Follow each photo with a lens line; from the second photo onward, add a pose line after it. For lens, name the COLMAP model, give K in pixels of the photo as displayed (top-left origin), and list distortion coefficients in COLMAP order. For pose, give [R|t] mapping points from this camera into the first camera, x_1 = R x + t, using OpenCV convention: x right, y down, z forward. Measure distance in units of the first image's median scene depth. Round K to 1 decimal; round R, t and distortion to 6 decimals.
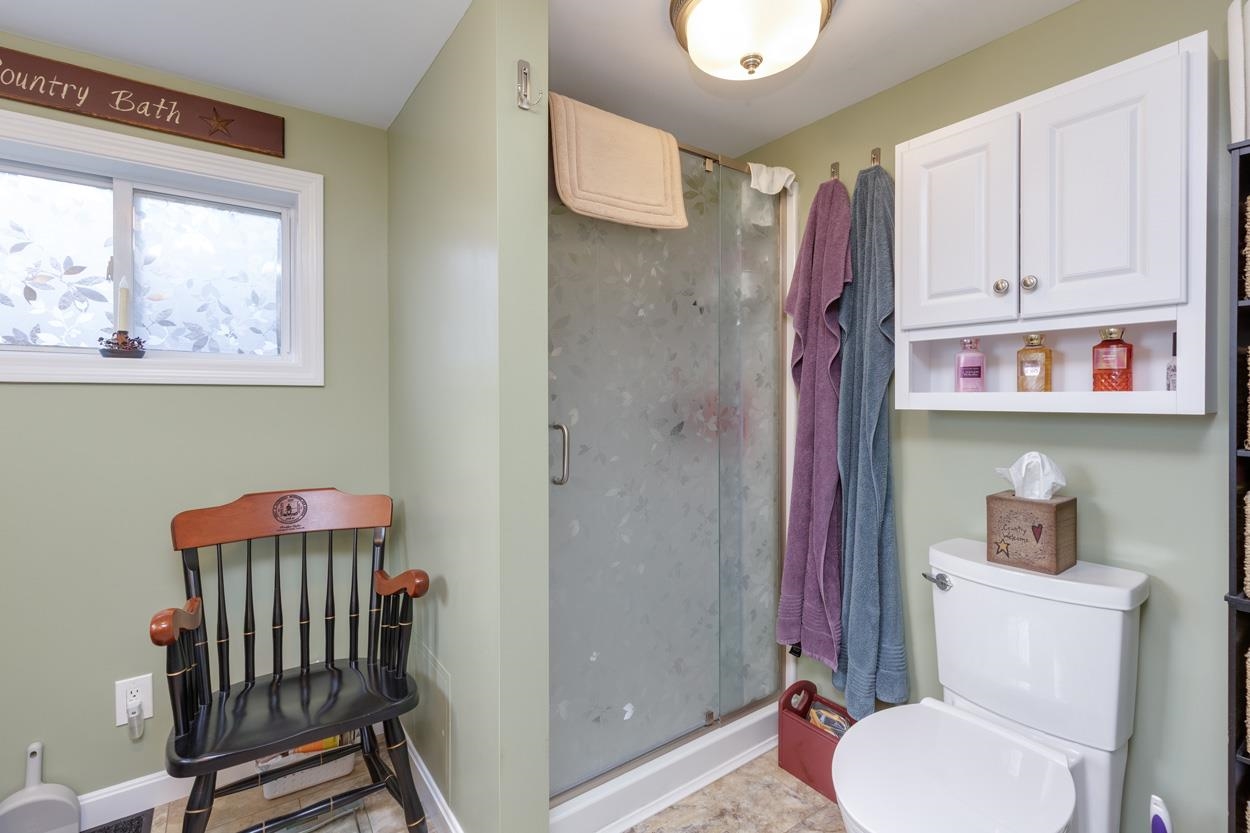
lens RADIAL K [[564.5, 0, 629.1], [0, 564.5, 398.4], [0, 0, 1]] dist [0.000291, -0.000310]
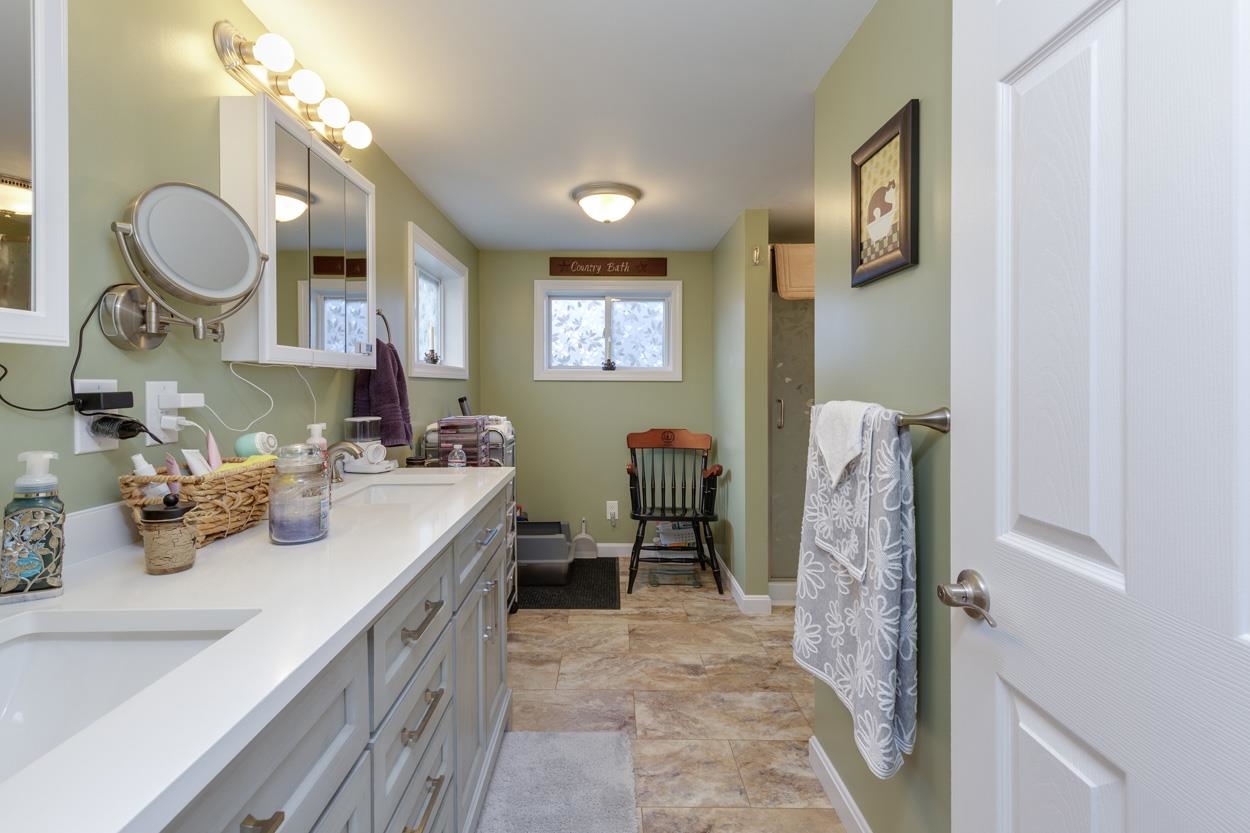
lens RADIAL K [[567.3, 0, 622.3], [0, 567.3, 414.4], [0, 0, 1]] dist [0.003631, 0.000405]
pose [[0.823562, 0.028520, -0.566509, 0.534886], [-0.000918, 0.998801, 0.048948, -0.002384], [0.567226, -0.039792, 0.822600, -0.974186]]
